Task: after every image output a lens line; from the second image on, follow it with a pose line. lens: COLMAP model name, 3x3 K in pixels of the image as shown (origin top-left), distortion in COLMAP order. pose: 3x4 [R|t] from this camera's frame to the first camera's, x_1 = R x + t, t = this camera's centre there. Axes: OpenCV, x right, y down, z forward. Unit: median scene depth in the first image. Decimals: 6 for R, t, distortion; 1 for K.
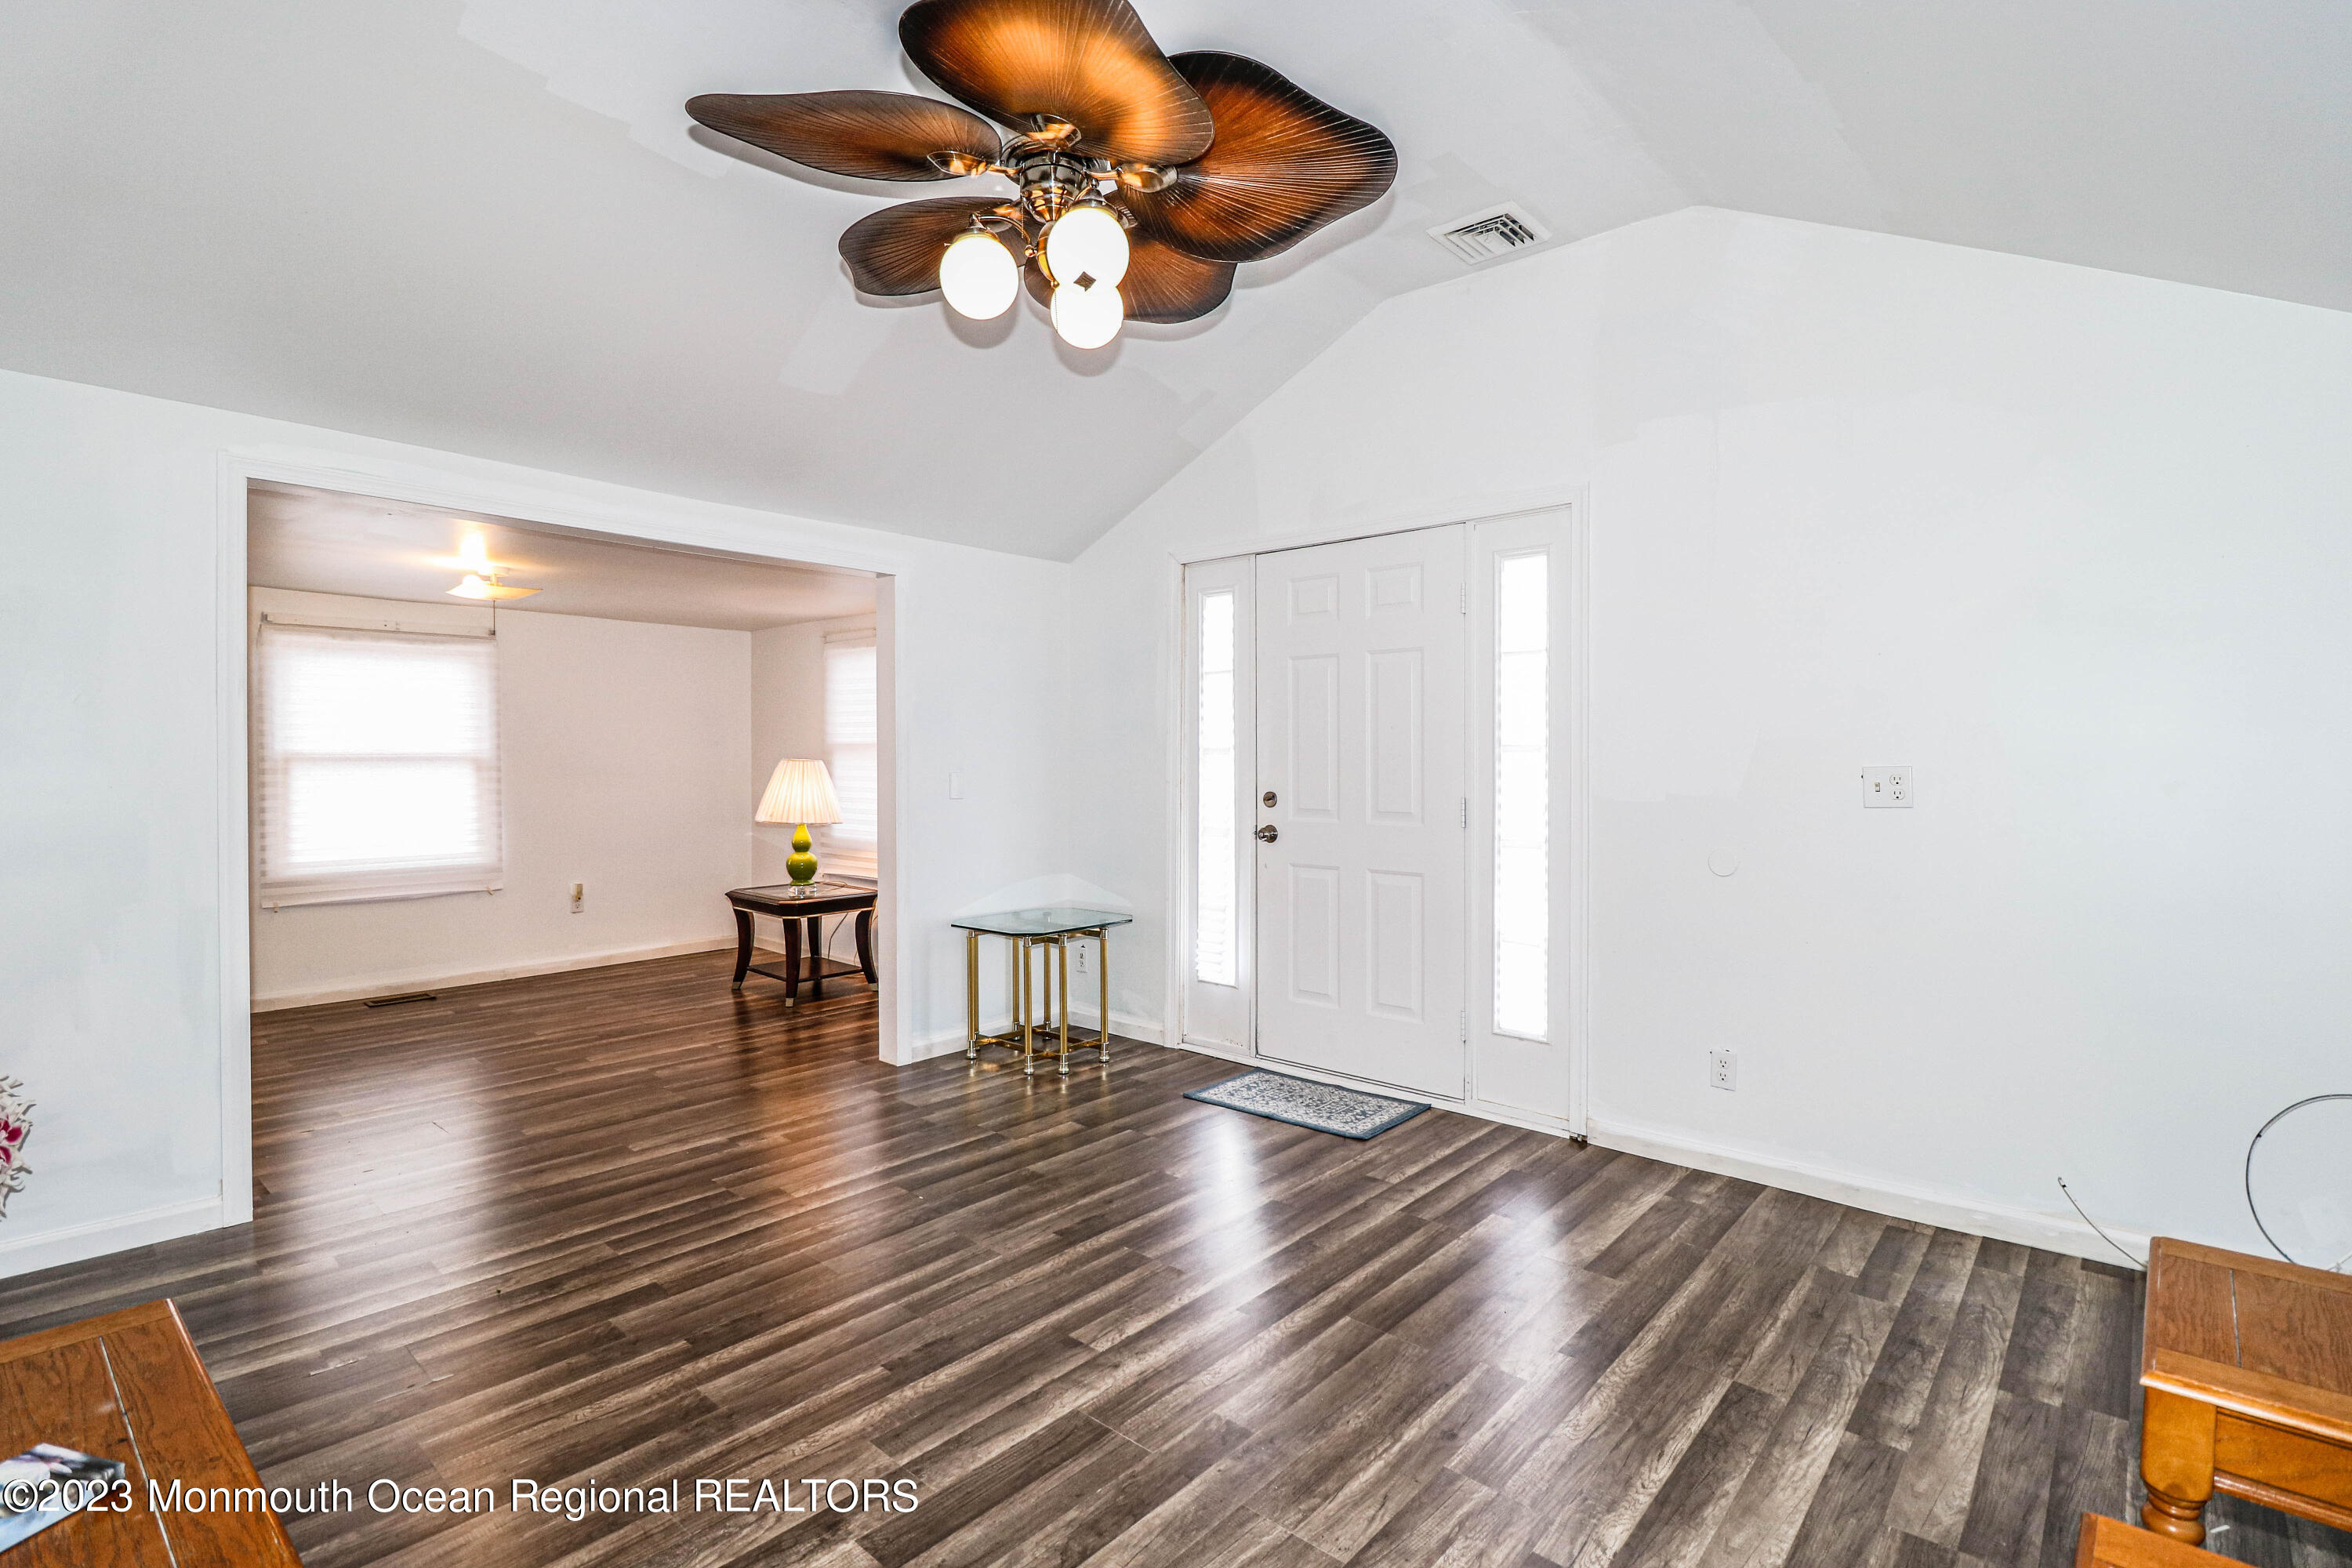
lens RADIAL K [[1110.0, 0, 1153.0], [0, 1110.0, 760.1], [0, 0, 1]] dist [-0.002469, -0.012341]
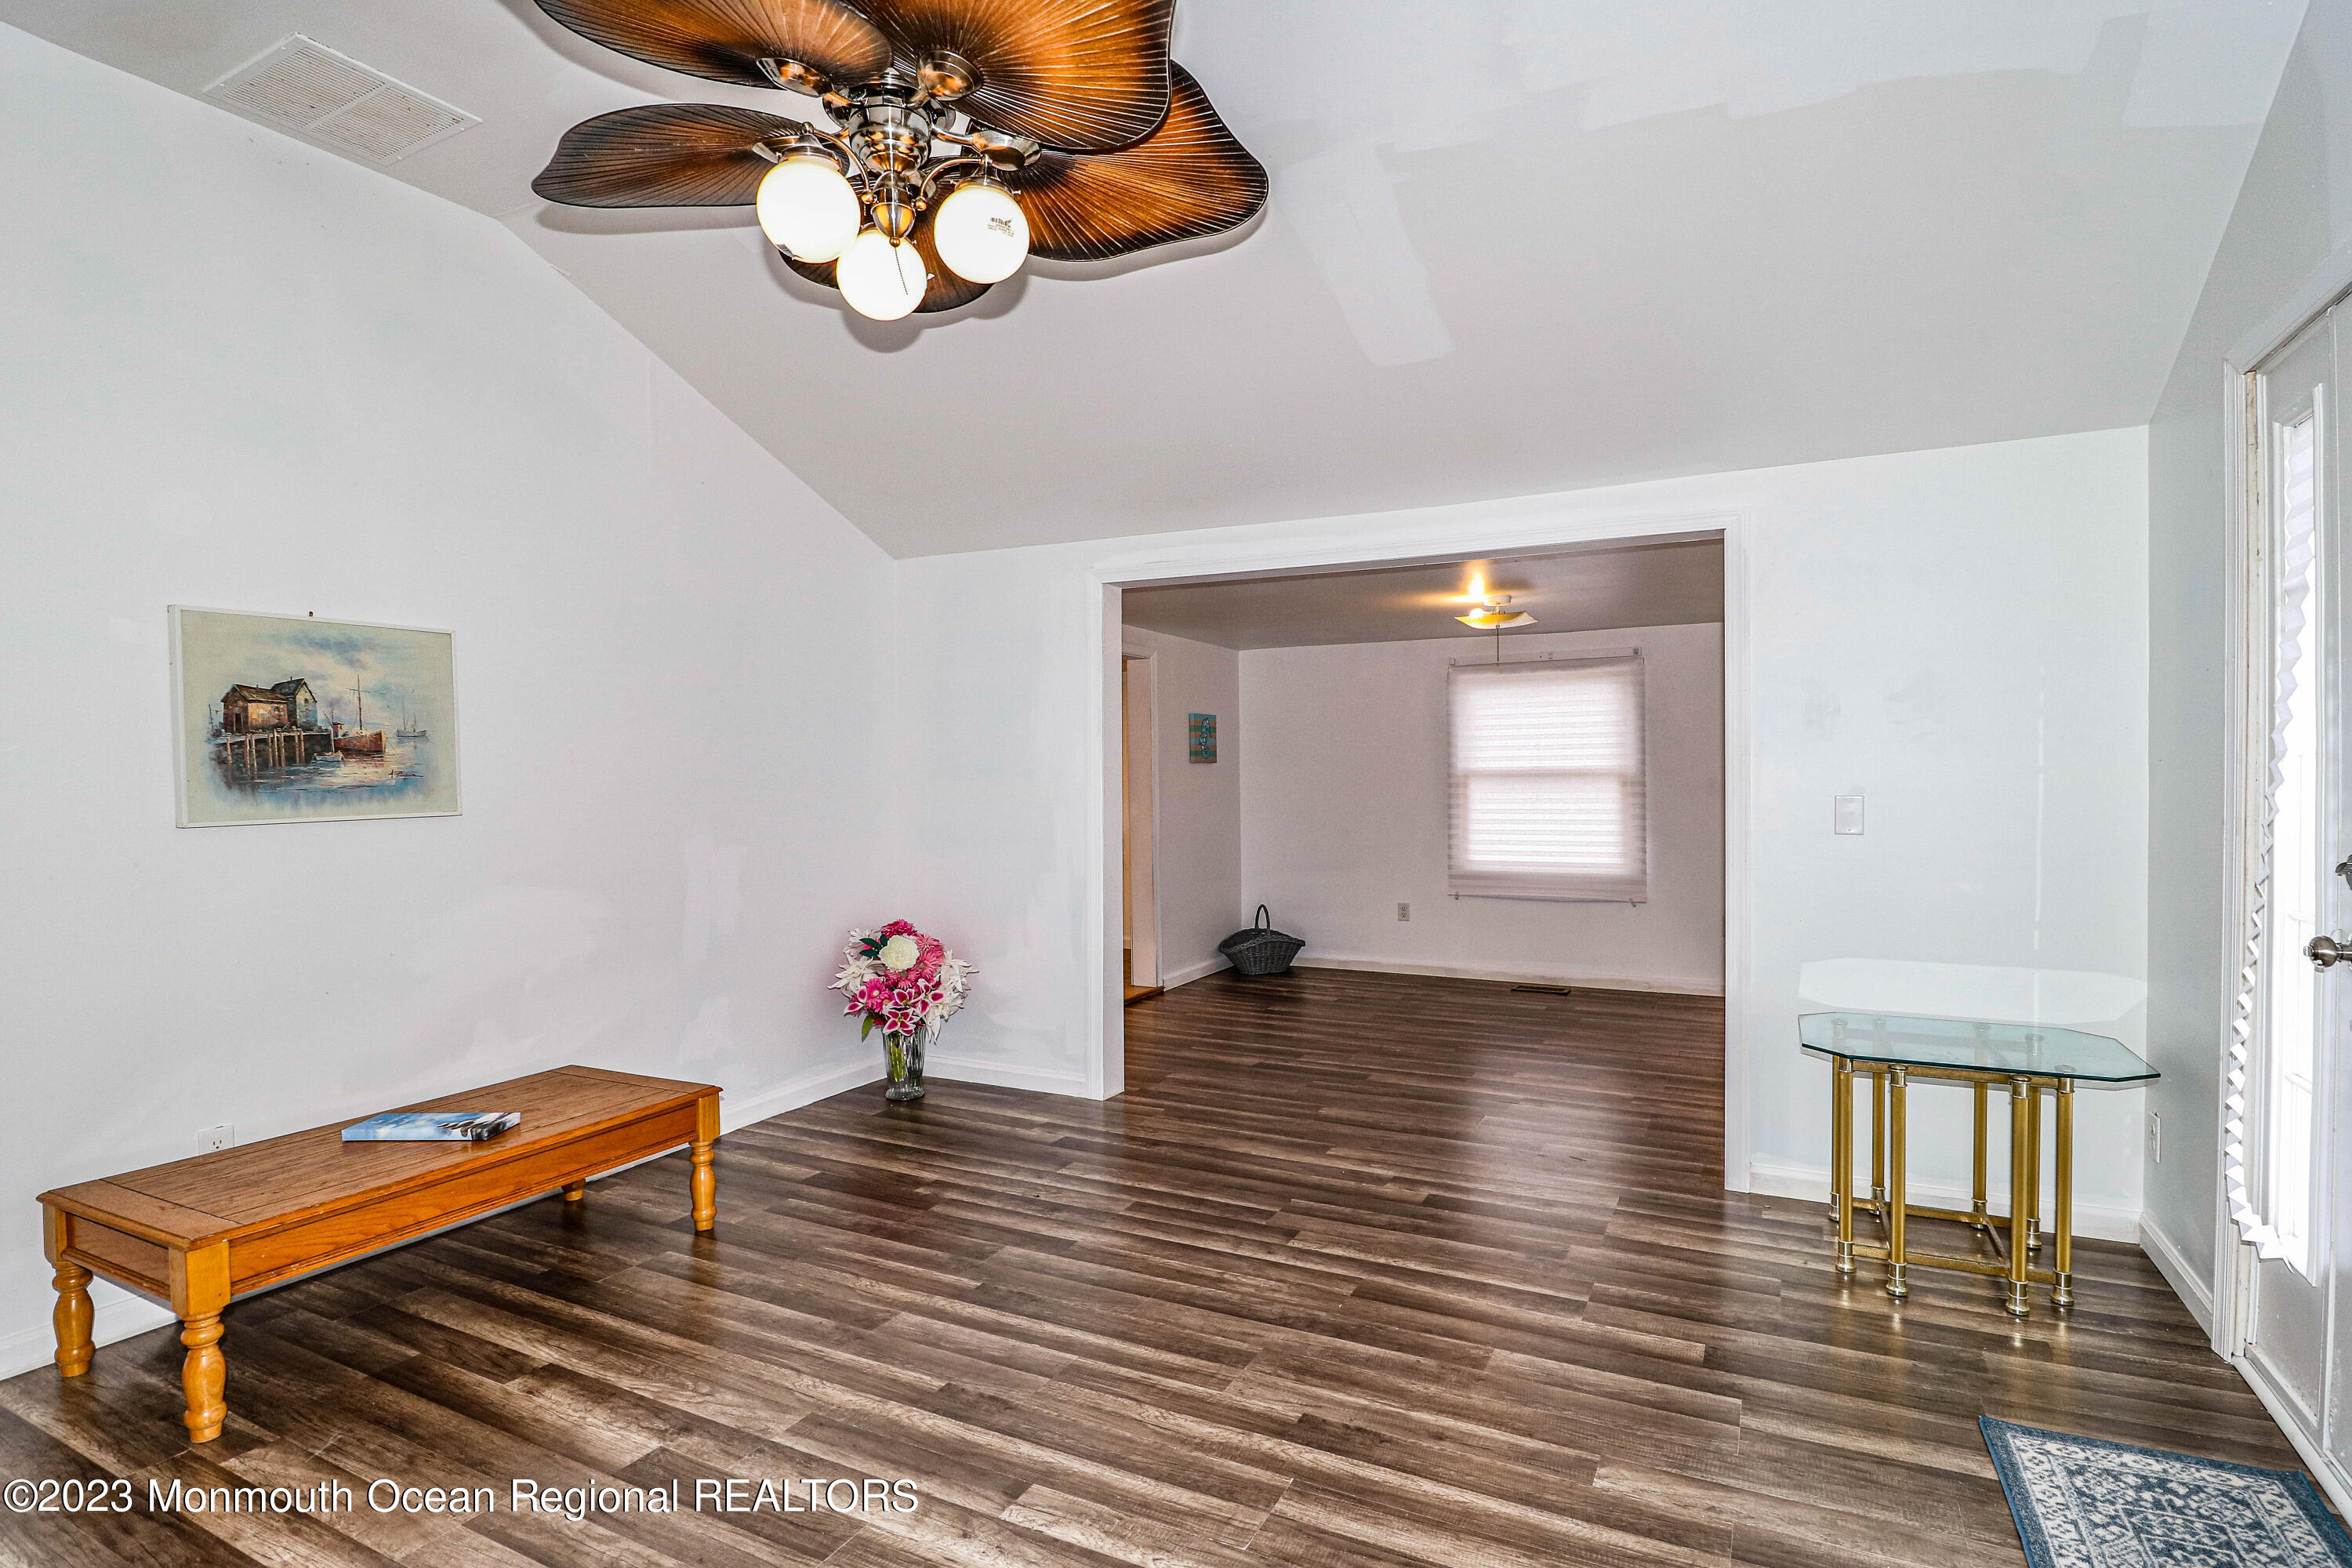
lens RADIAL K [[1110.0, 0, 1221.2], [0, 1110.0, 787.0], [0, 0, 1]] dist [-0.002469, -0.012341]
pose [[0.279452, 0.010897, -0.960098, 0.359659], [0.003739, 0.999916, 0.012437, -0.004397], [0.960152, -0.007065, 0.279388, 0.437298]]
